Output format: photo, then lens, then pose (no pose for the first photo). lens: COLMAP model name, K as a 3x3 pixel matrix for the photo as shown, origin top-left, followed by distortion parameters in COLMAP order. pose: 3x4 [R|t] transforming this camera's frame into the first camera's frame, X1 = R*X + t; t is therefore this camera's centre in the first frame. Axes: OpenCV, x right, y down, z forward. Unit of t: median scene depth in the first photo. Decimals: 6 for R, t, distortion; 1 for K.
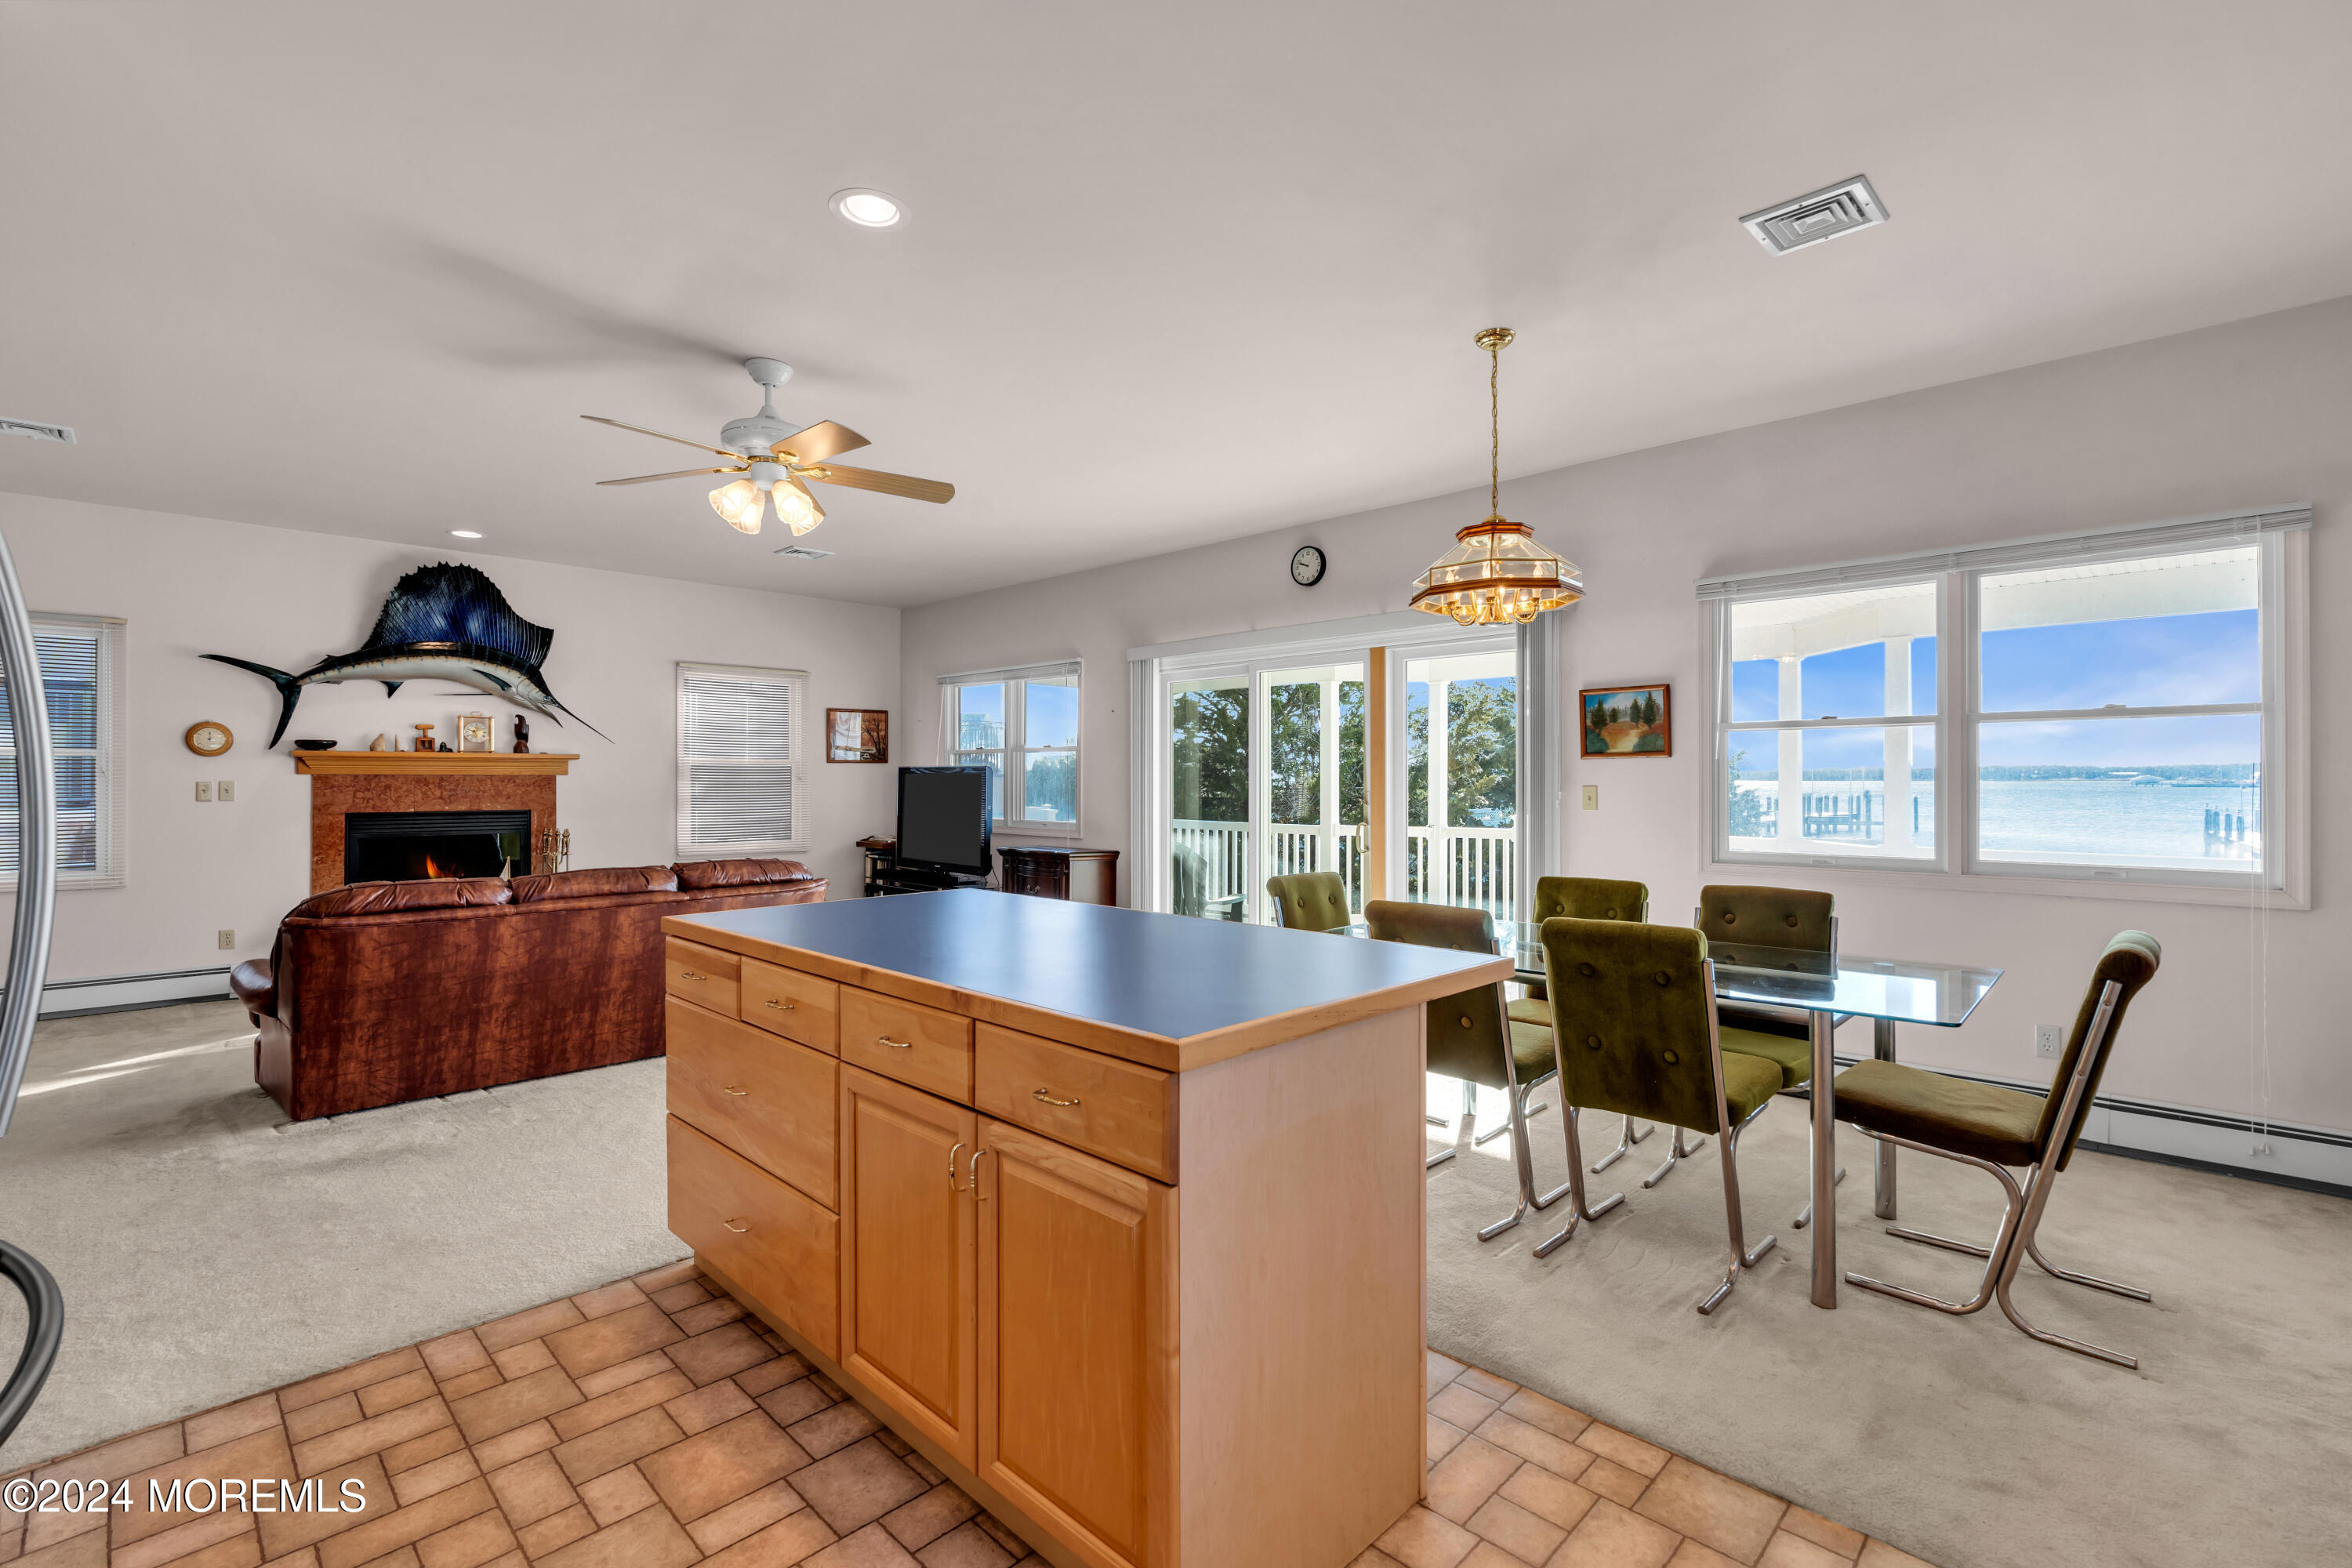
lens RADIAL K [[1036.0, 0, 1201.7], [0, 1036.0, 773.4], [0, 0, 1]] dist [-0.015819, -0.000132]
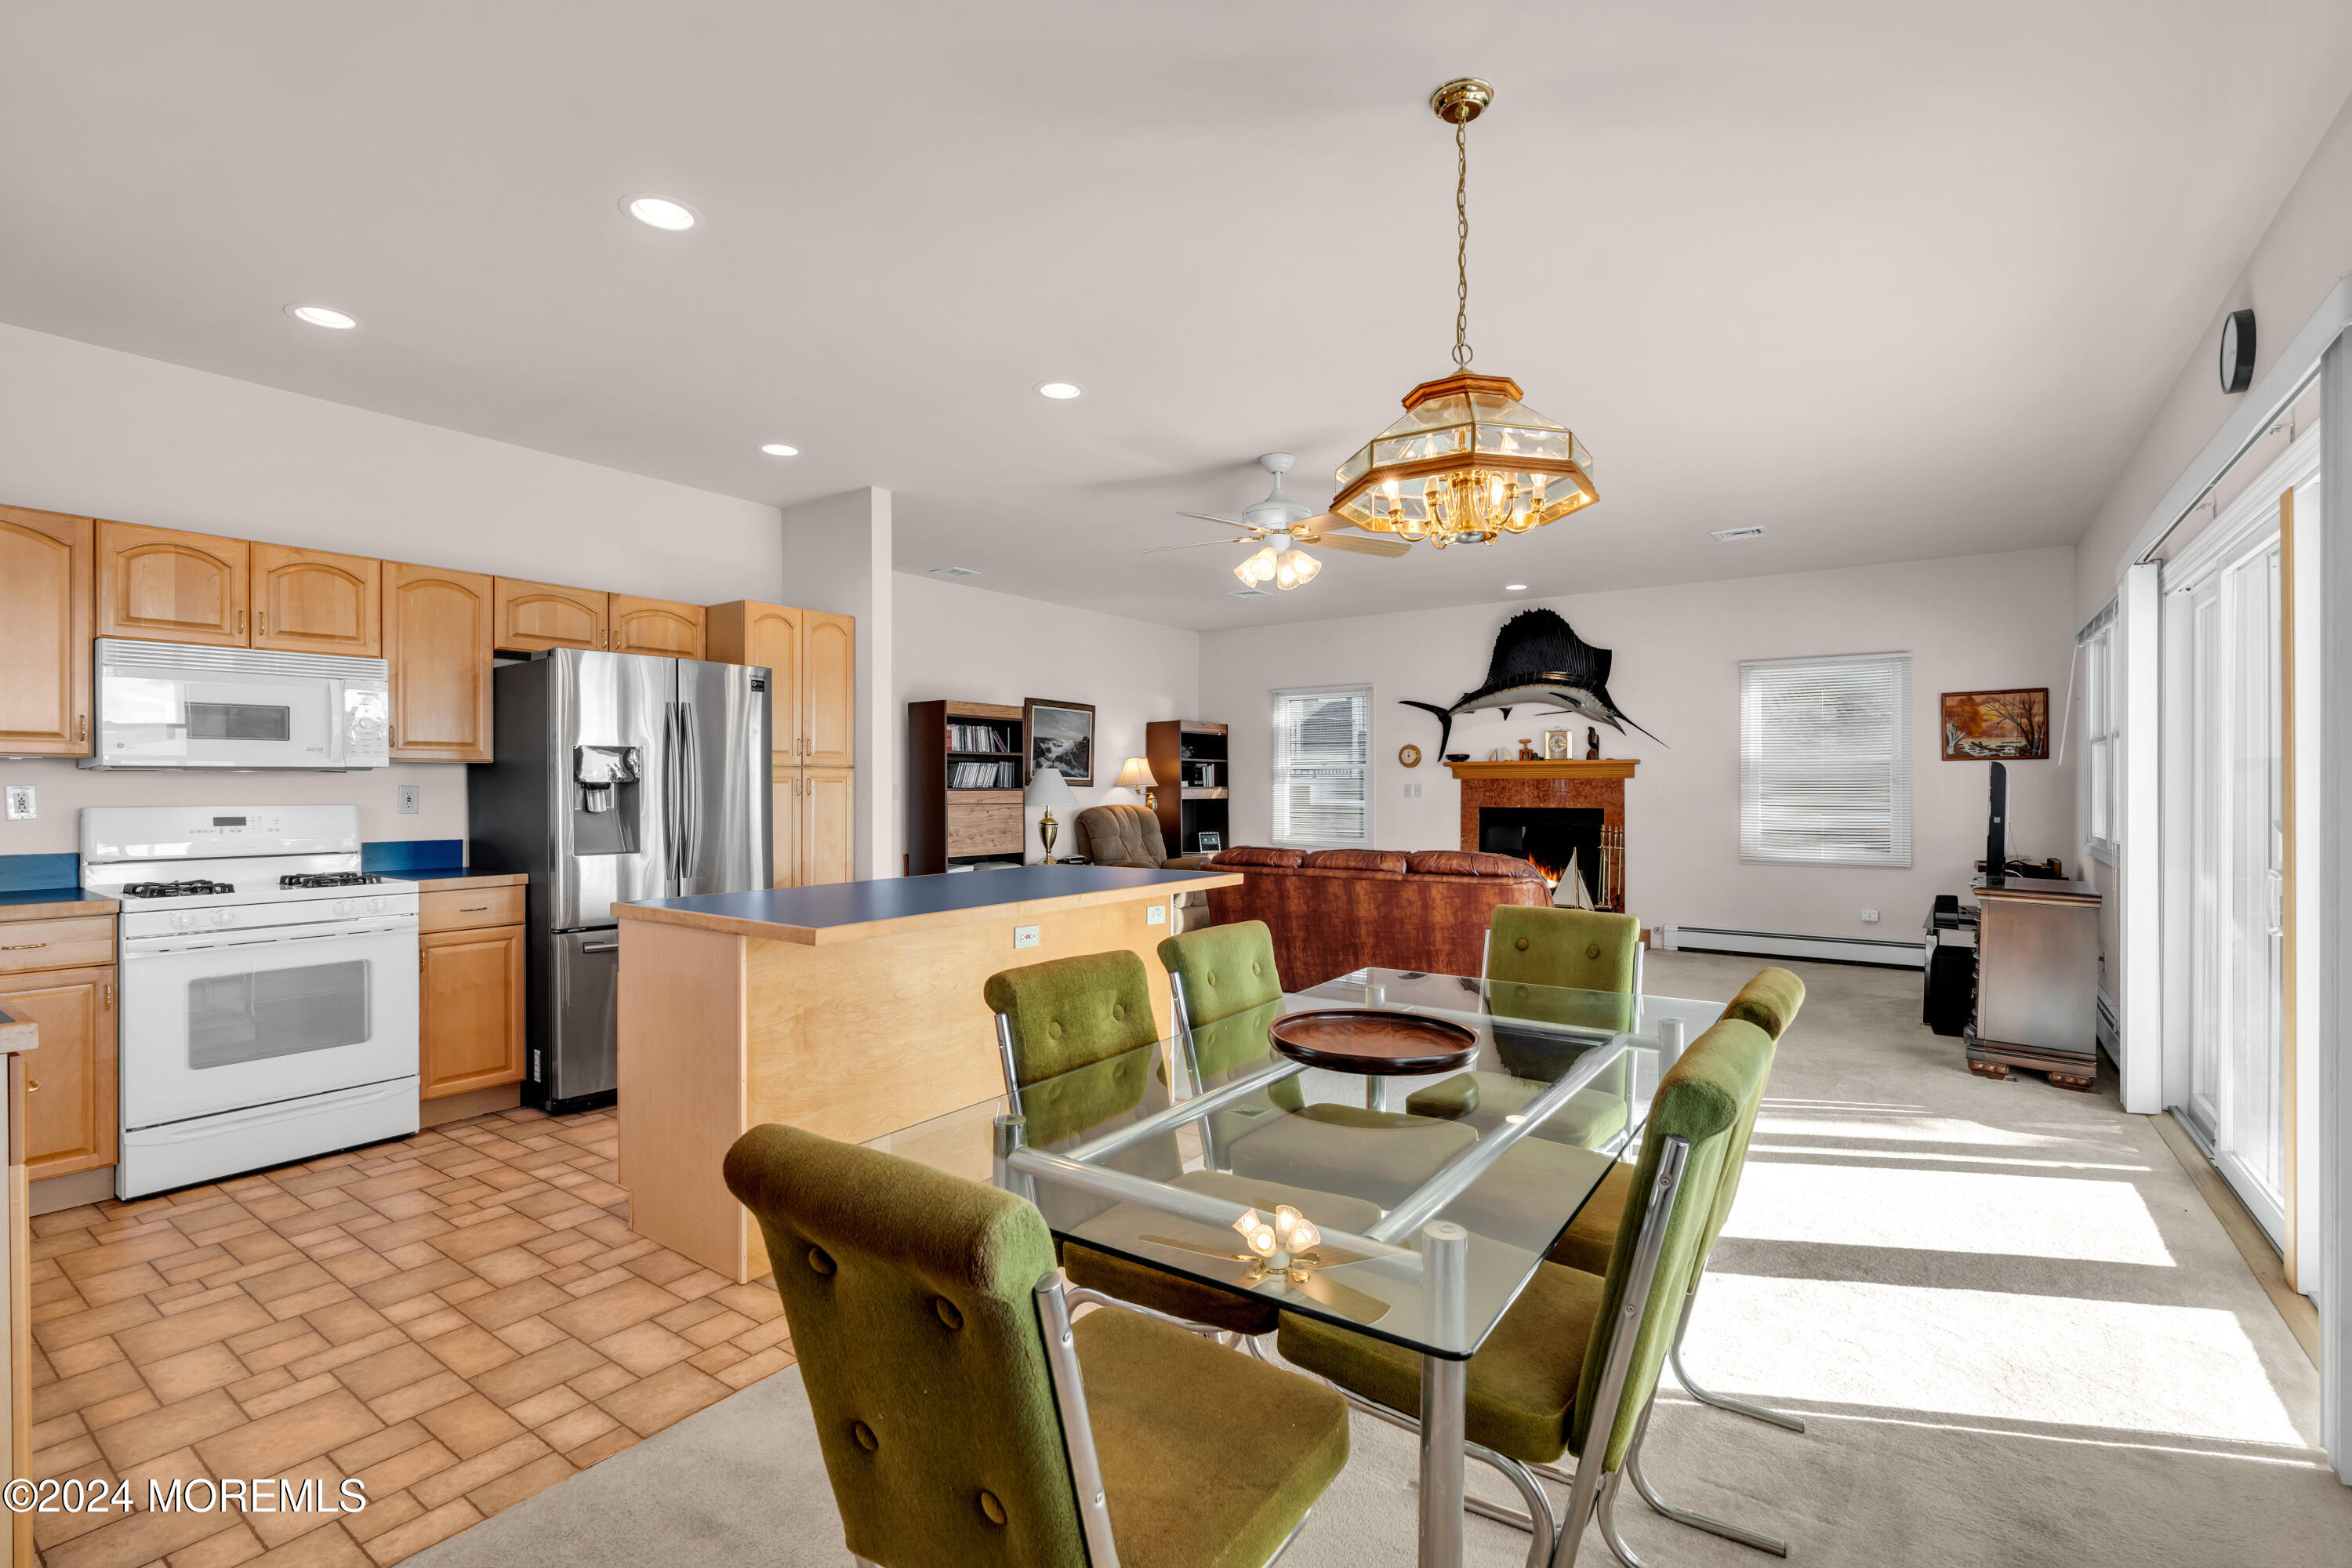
lens RADIAL K [[1063.1, 0, 1181.0], [0, 1063.1, 788.3], [0, 0, 1]] dist [-0.000671, -0.000291]
pose [[0.150413, 0.002855, -0.988619, 0.512330], [0.006144, 0.999974, 0.003823, 0.005903], [0.988604, -0.006649, 0.150391, 0.399228]]
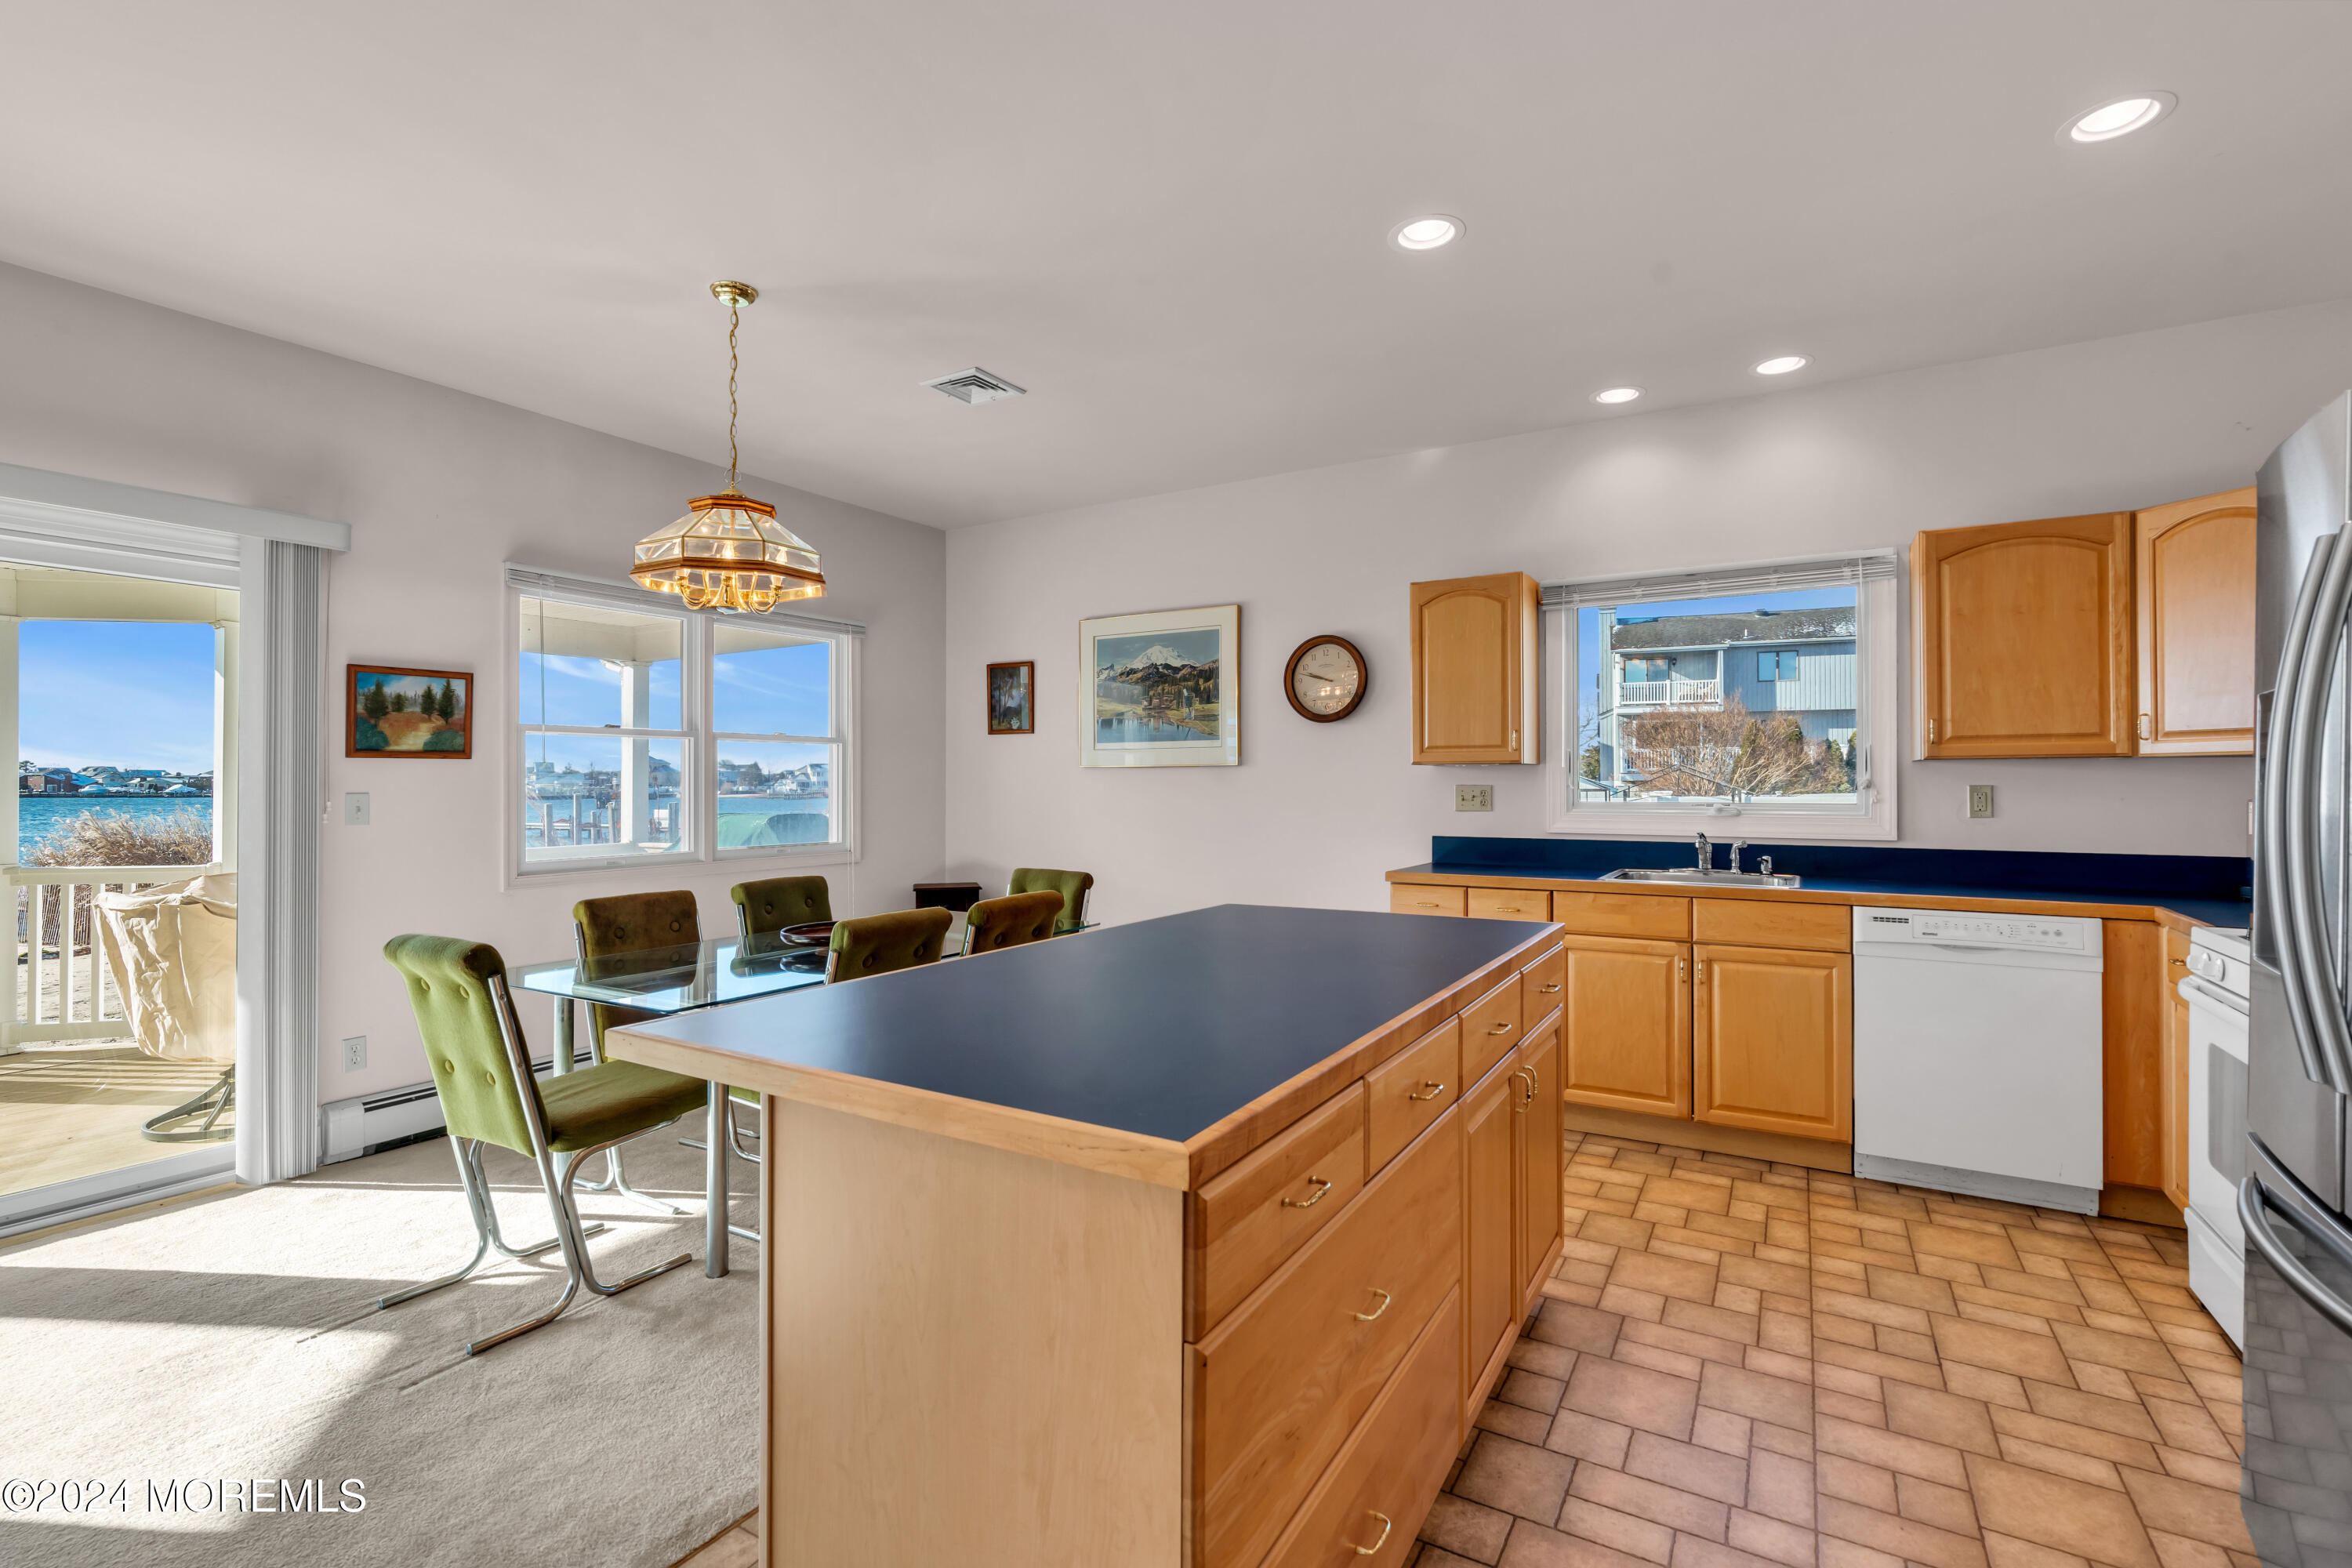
lens RADIAL K [[1063.1, 0, 1181.0], [0, 1063.1, 788.3], [0, 0, 1]] dist [-0.000671, -0.000291]
pose [[-0.236208, -0.000547, 0.971702, -0.400566], [-0.003068, 0.999995, -0.000183, 0.005111], [-0.971698, -0.003024, -0.236208, 0.464221]]
